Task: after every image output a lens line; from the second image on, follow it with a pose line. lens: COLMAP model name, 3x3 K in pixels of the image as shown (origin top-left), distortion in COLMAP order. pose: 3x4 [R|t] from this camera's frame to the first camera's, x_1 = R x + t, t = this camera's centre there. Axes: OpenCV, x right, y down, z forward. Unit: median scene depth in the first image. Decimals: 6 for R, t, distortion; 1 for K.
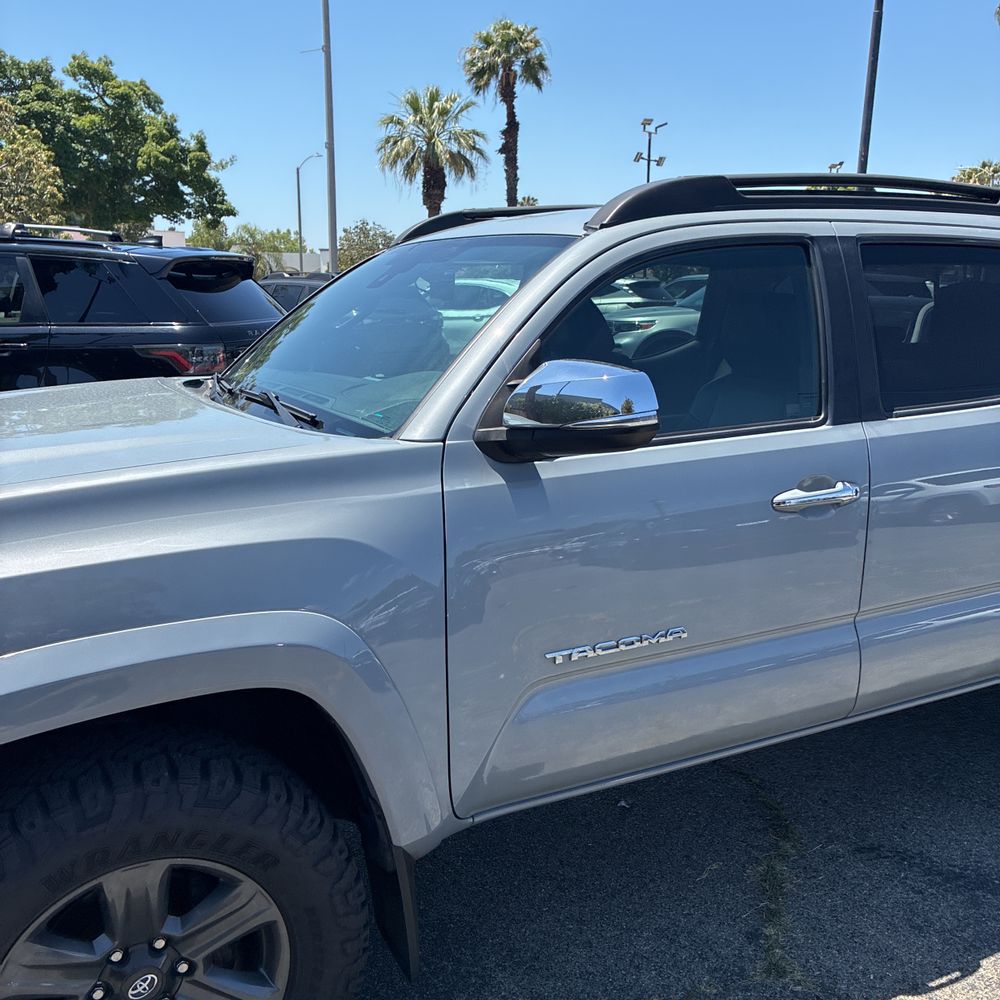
lens RADIAL K [[1040.5, 0, 499.6], [0, 1040.5, 513.3], [0, 0, 1]] dist [0.024993, -0.014364]
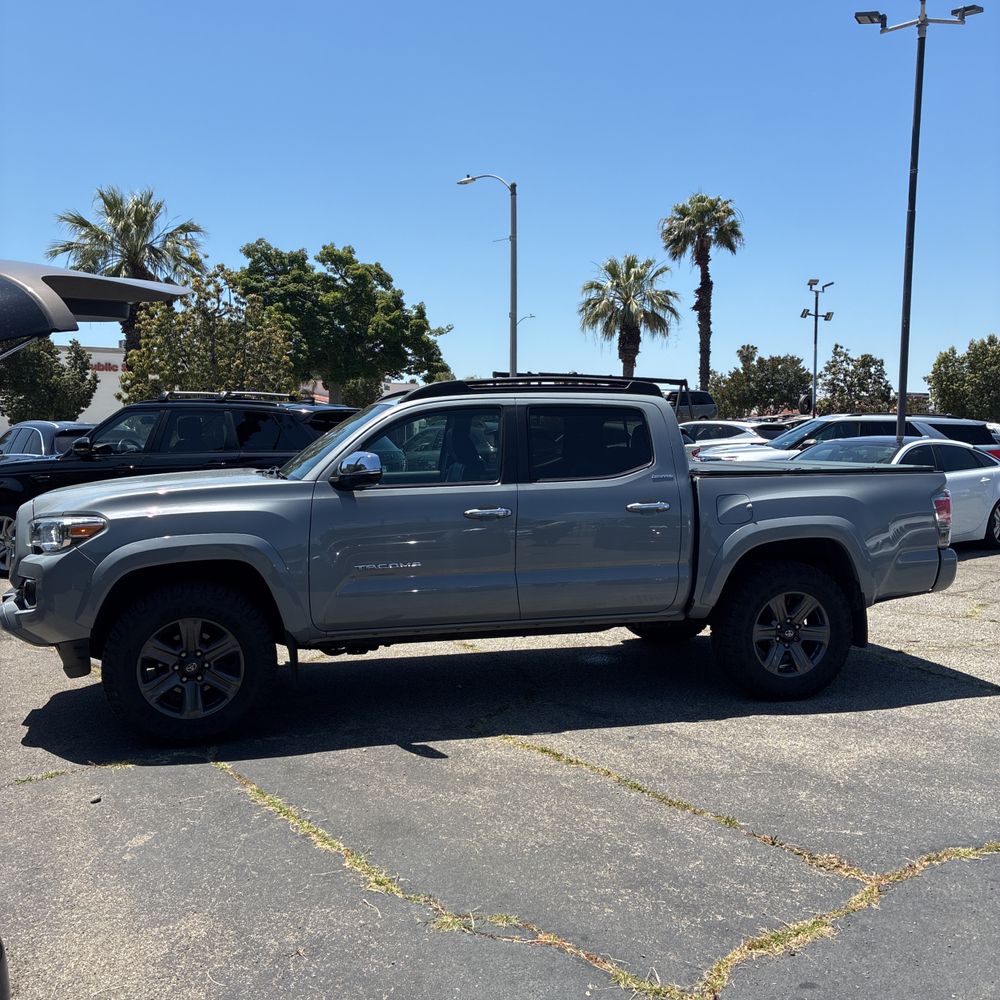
lens RADIAL K [[1050.6, 0, 505.3], [0, 1050.6, 504.2], [0, 0, 1]] dist [0.140603, -0.492655]
pose [[0.976756, 0.012943, -0.213965, 0.064177], [-0.043916, 0.989085, -0.140646, 0.022356], [0.209809, 0.146774, 0.966663, -0.097057]]
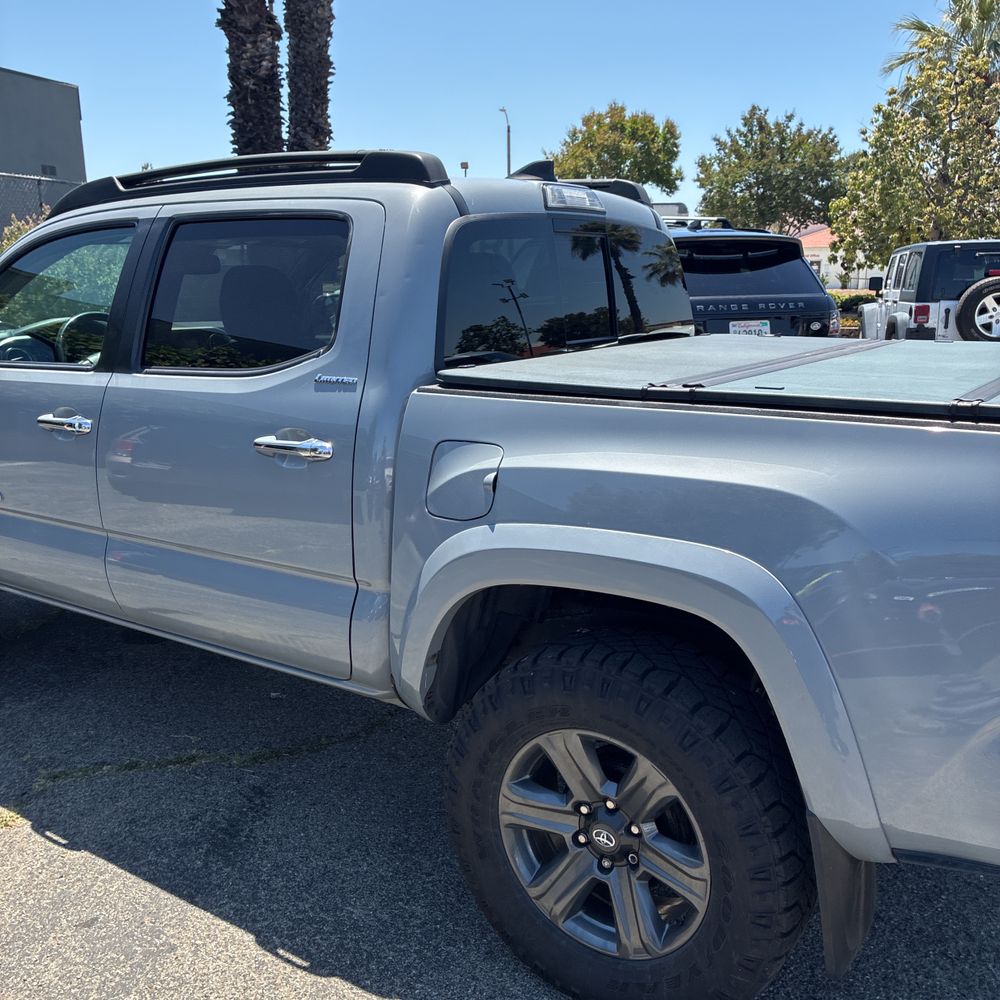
lens RADIAL K [[1027.8, 0, 485.5], [0, 1027.8, 500.7], [0, 0, 1]] dist [0.012204, 0.036228]
pose [[0.463007, 0.191813, -0.865351, 0.125717], [-0.186073, 0.975582, 0.116688, -0.012616], [0.866603, 0.106991, 0.487393, 0.063354]]
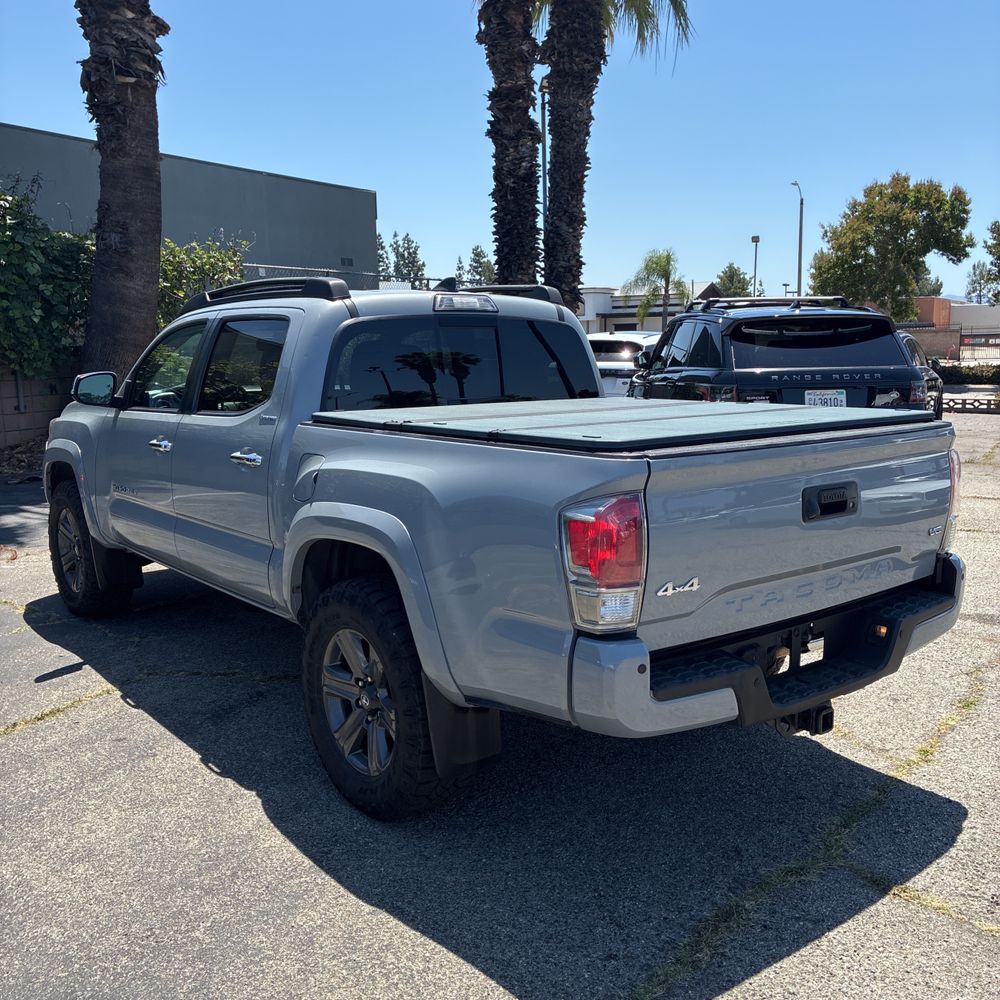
lens RADIAL K [[1017.6, 0, 475.4], [0, 1017.6, 502.6], [0, 0, 1]] dist [-0.004733, 0.094755]
pose [[0.171521, 0.151394, -0.973478, 0.180396], [-0.203450, 0.972266, 0.115359, -0.019972], [0.963944, 0.178268, 0.197565, 0.092377]]
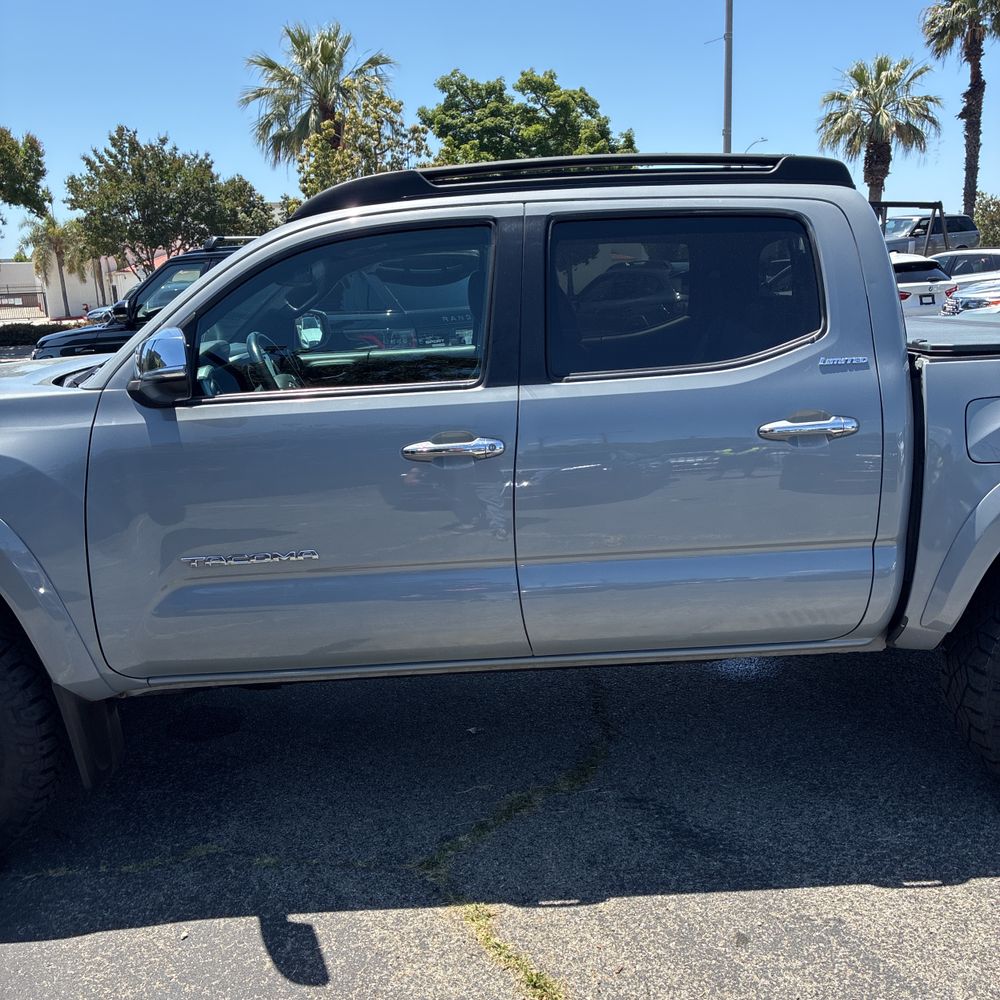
lens RADIAL K [[1040.0, 0, 500.0], [0, 1040.0, 500.0], [0, 0, 1]] dist [0.021855, 0.013723]
pose [[0.903418, 0.055588, -0.425142, 0.063001], [-0.056047, 0.998363, 0.011438, 0.001818], [0.425082, 0.013495, 0.905054, -0.000146]]
